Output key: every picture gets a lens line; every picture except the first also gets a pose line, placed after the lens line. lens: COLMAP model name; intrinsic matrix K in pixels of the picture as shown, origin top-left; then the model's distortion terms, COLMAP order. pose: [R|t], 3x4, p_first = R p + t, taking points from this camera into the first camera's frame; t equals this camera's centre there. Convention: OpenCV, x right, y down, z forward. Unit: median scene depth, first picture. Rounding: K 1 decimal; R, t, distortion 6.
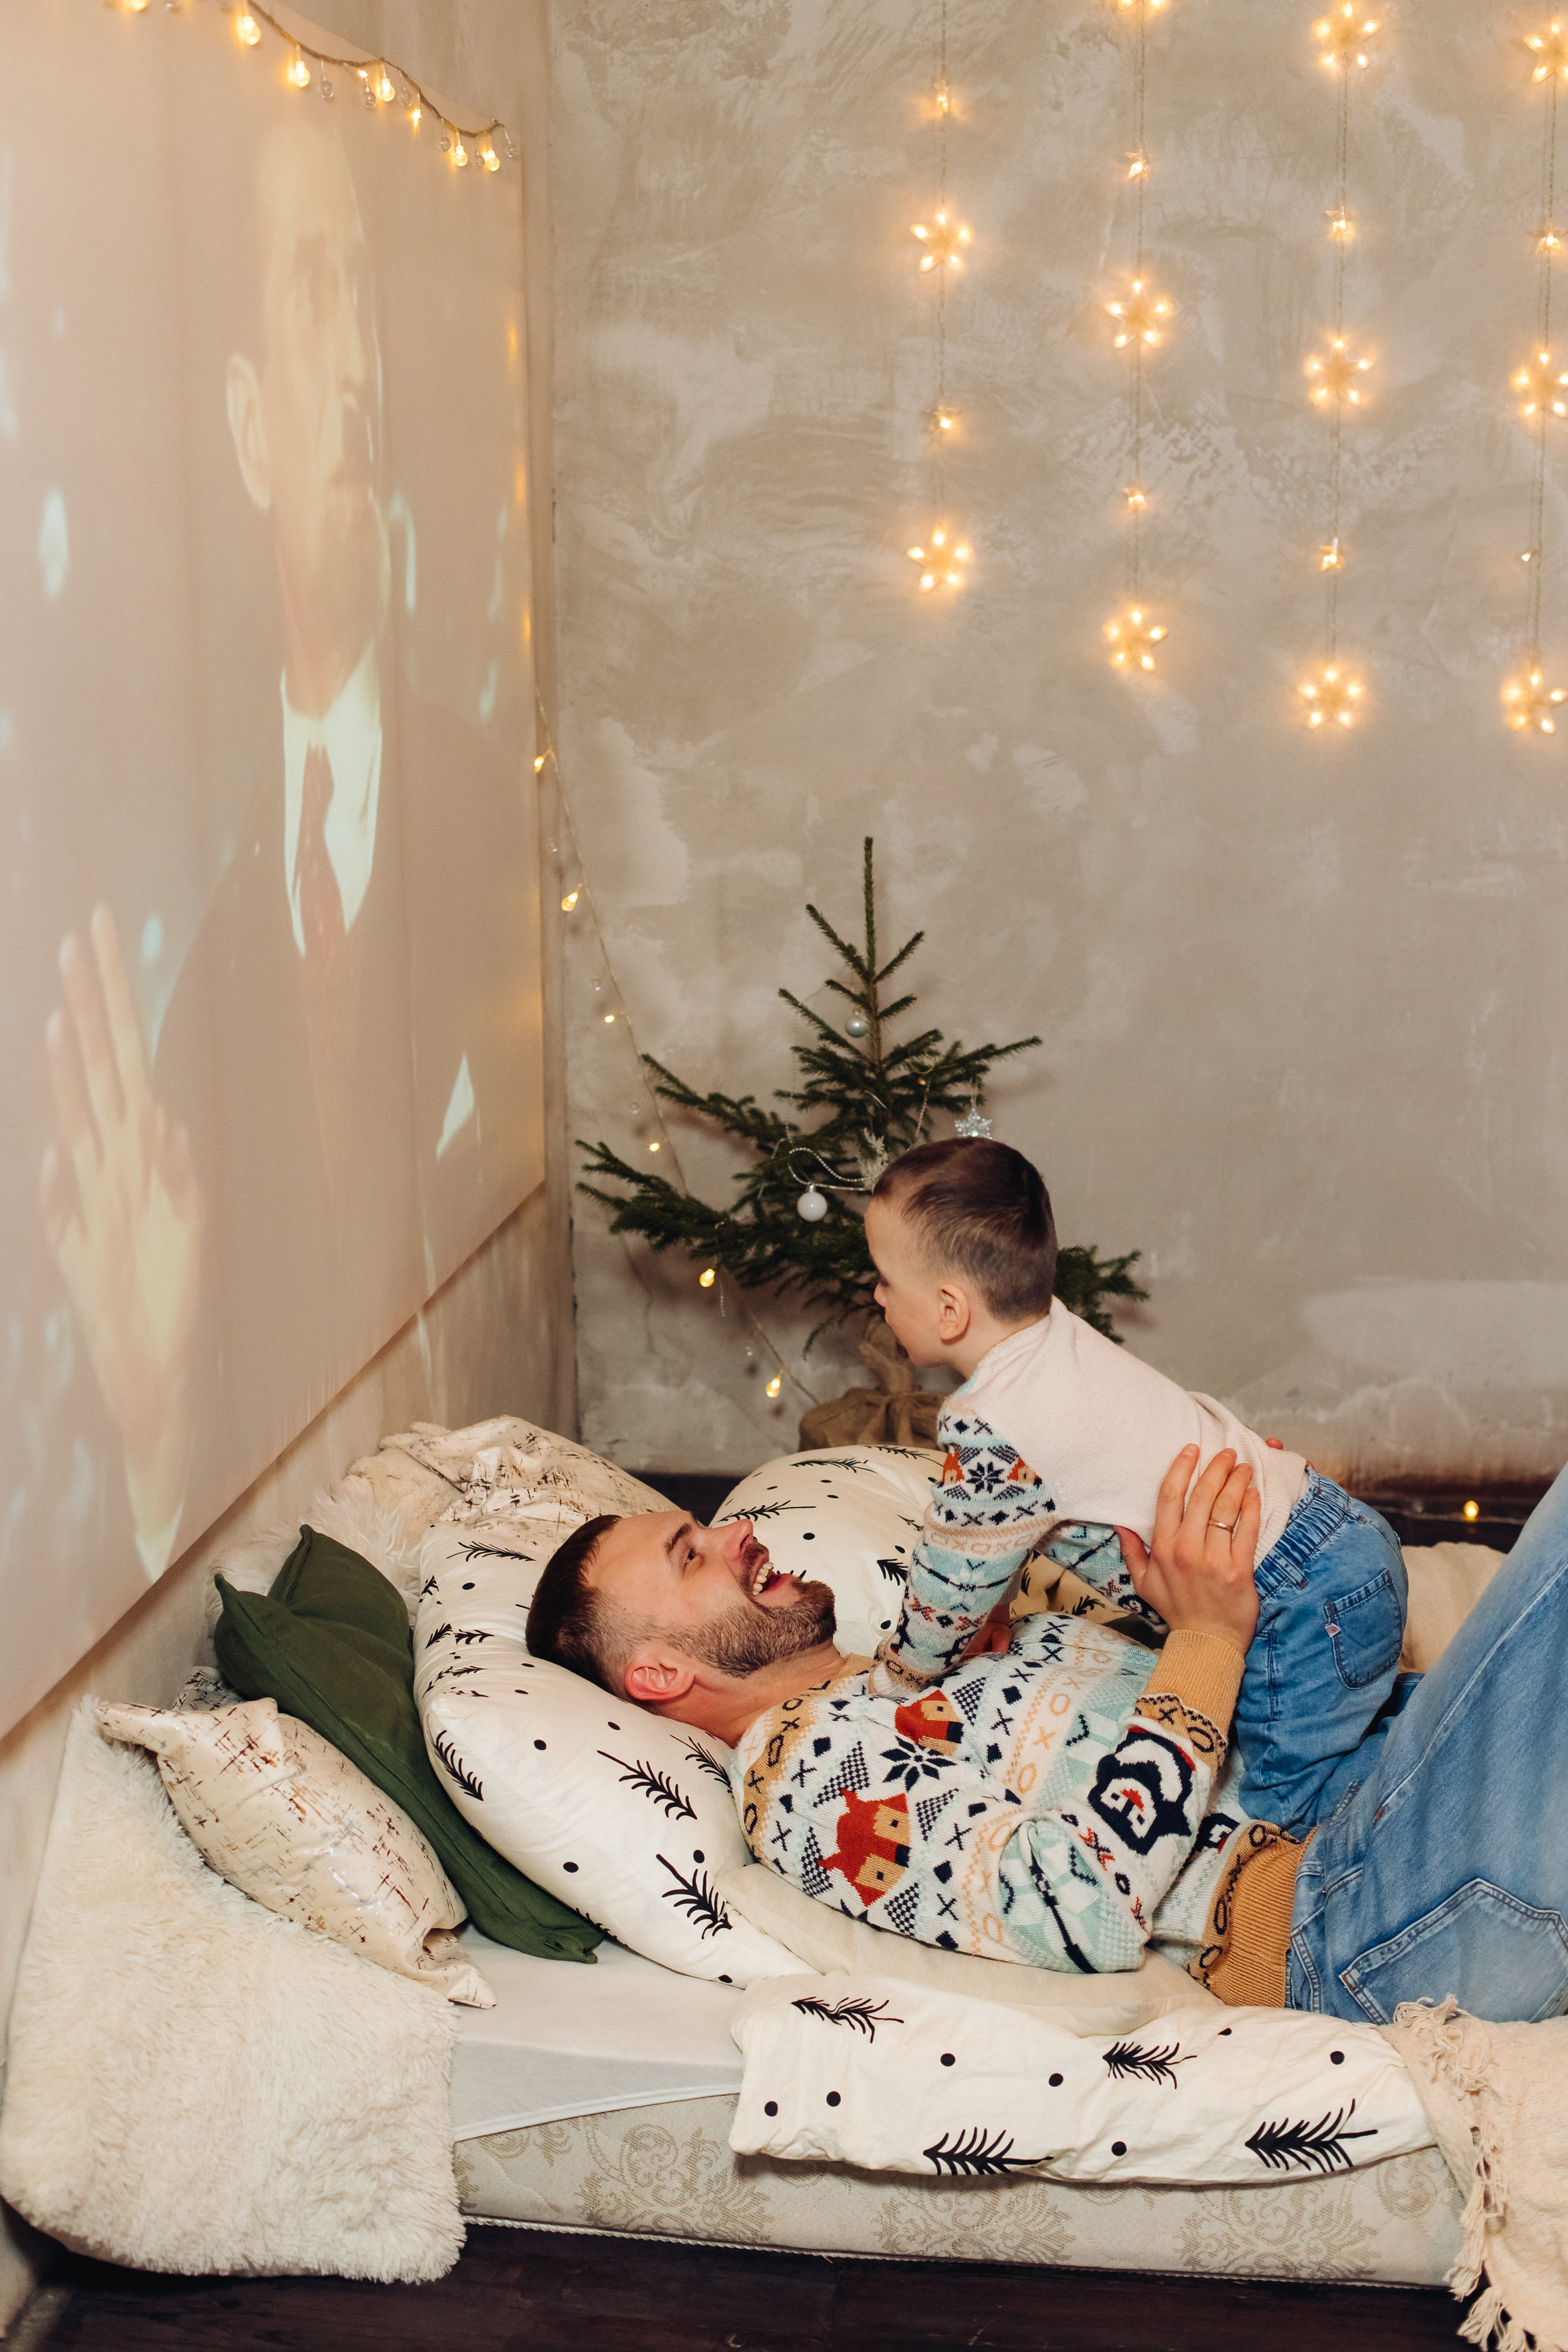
lens RADIAL K [[3794.8, 0, 784.0], [0, 3794.8, 1176.0], [0, 0, 1]] dist [0.020086, 0.088690]
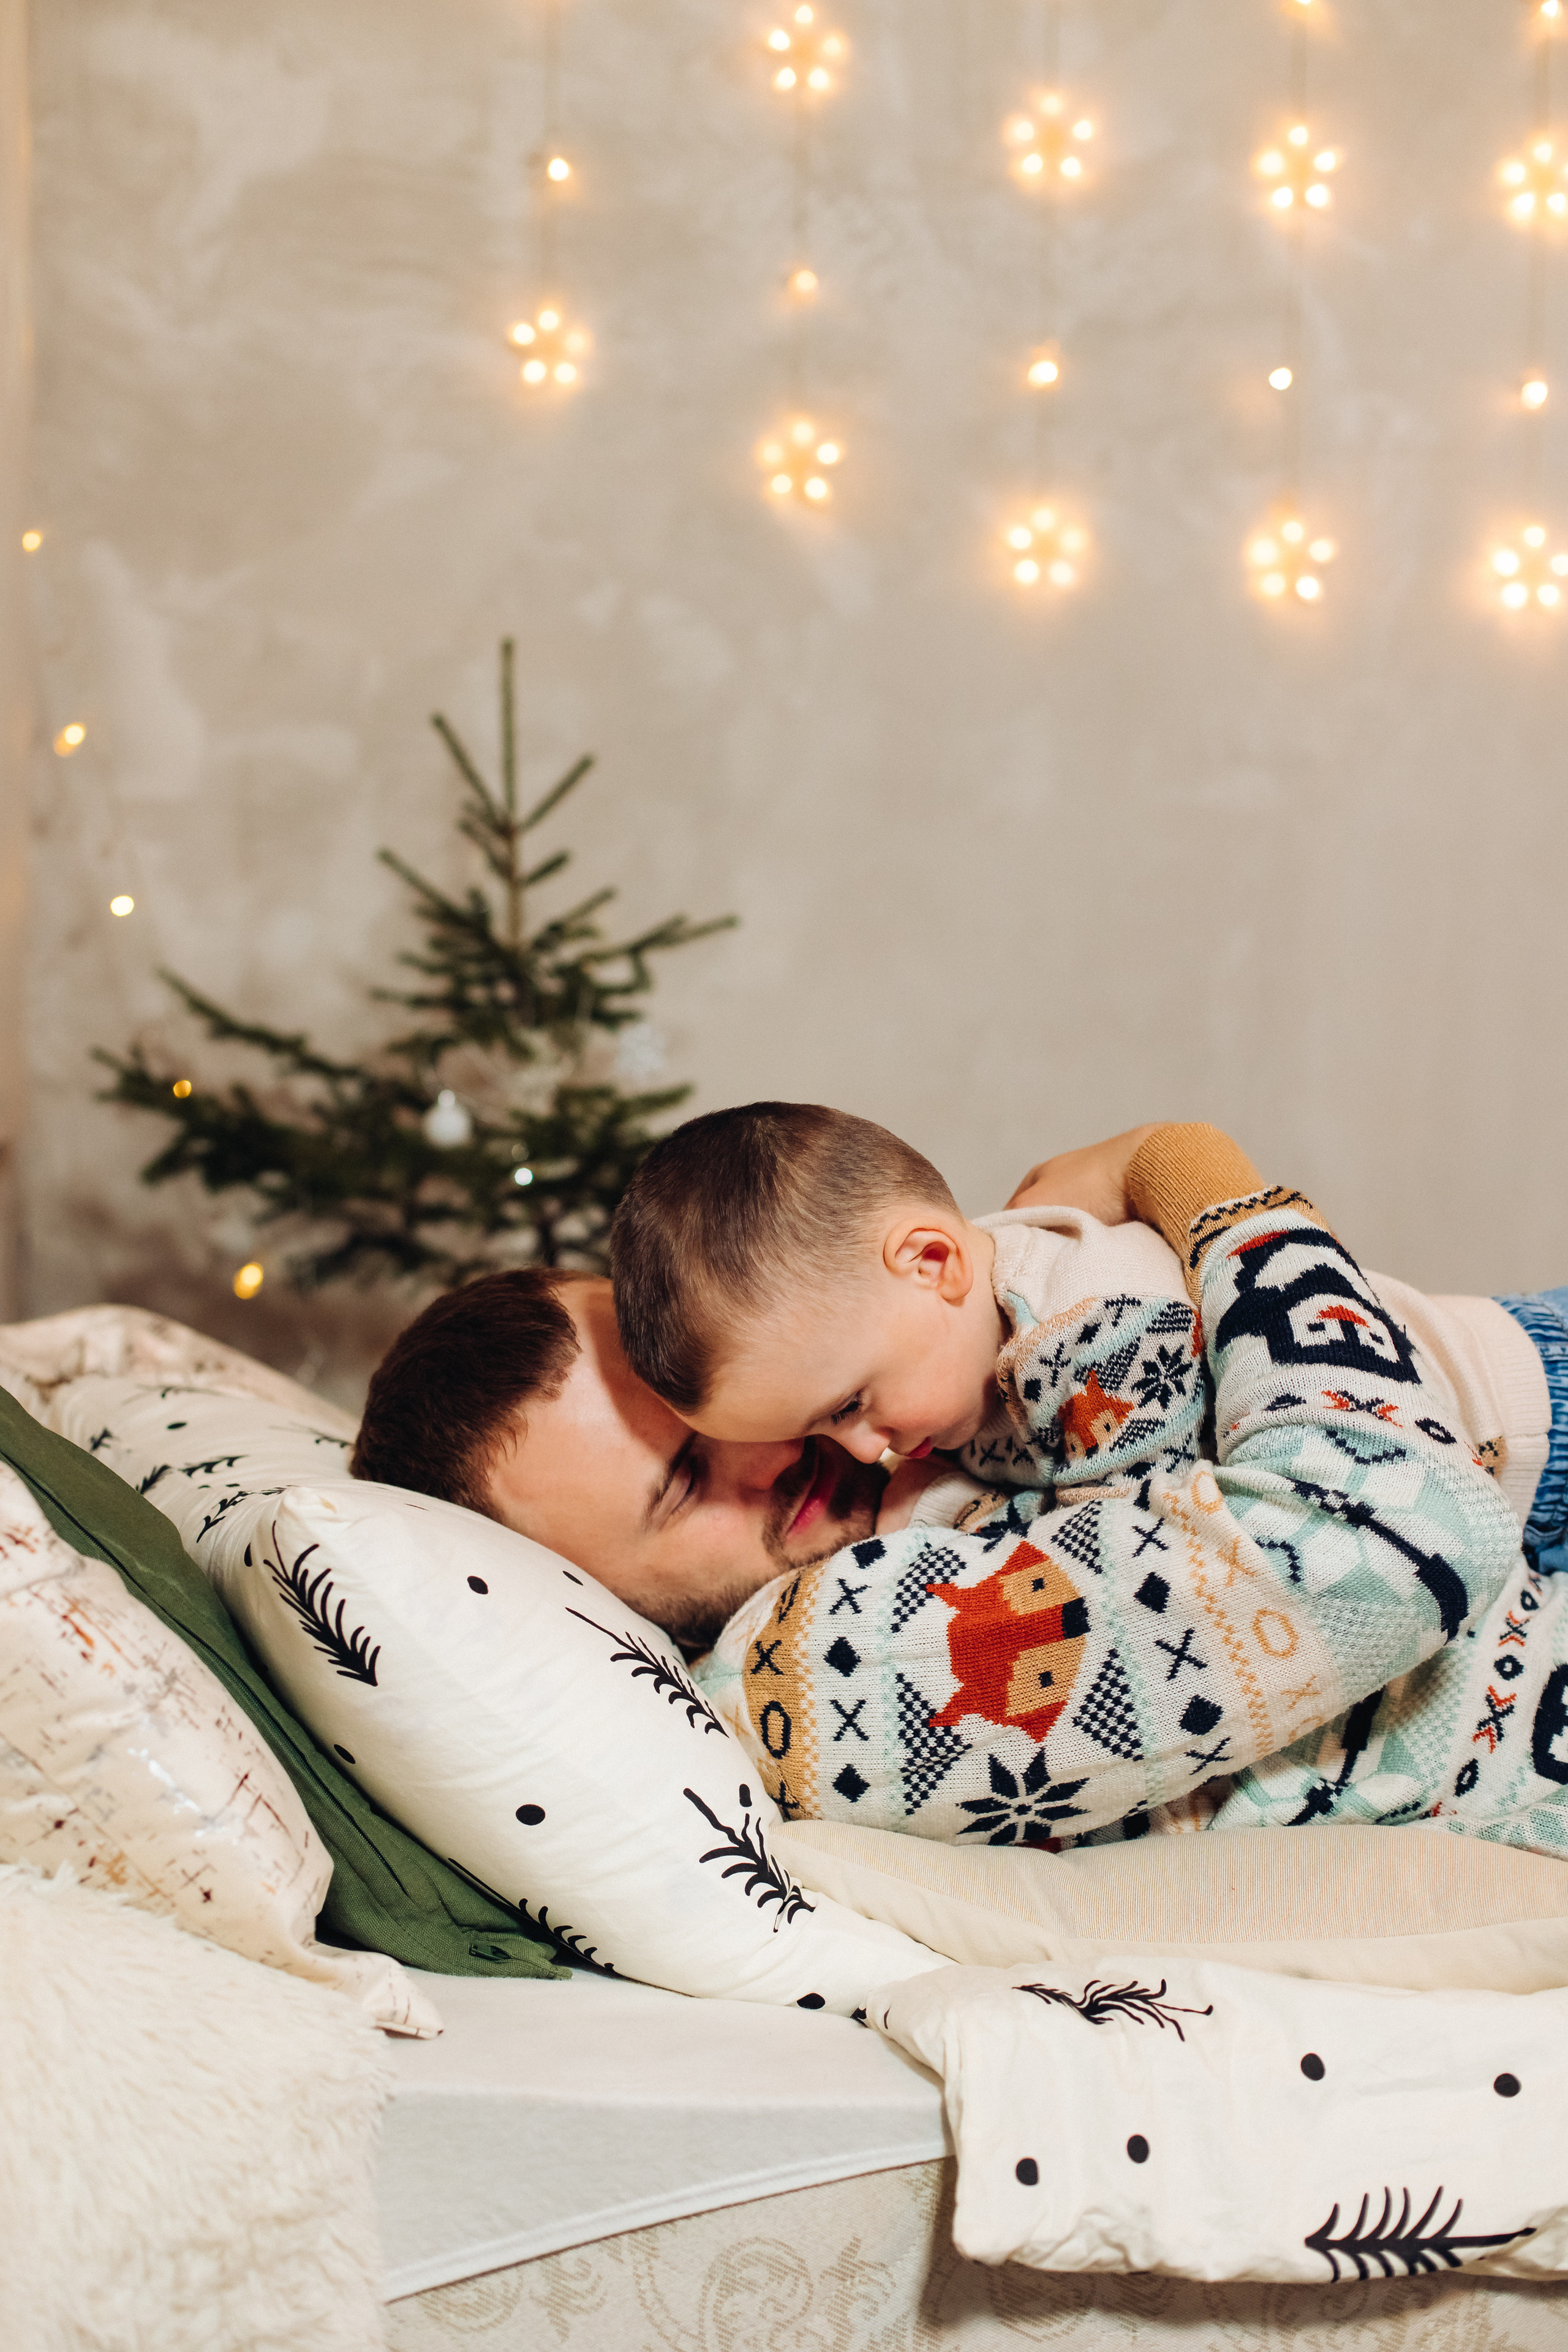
lens RADIAL K [[3649.9, 0, 784.0], [0, 3649.9, 1176.0], [0, 0, 1]] dist [0.000617, -0.043695]
pose [[0.964967, 0.012076, 0.262093, -0.148080], [0.028501, 0.988204, -0.150468, 0.162948], [-0.260818, 0.152666, 0.953240, 0.451082]]
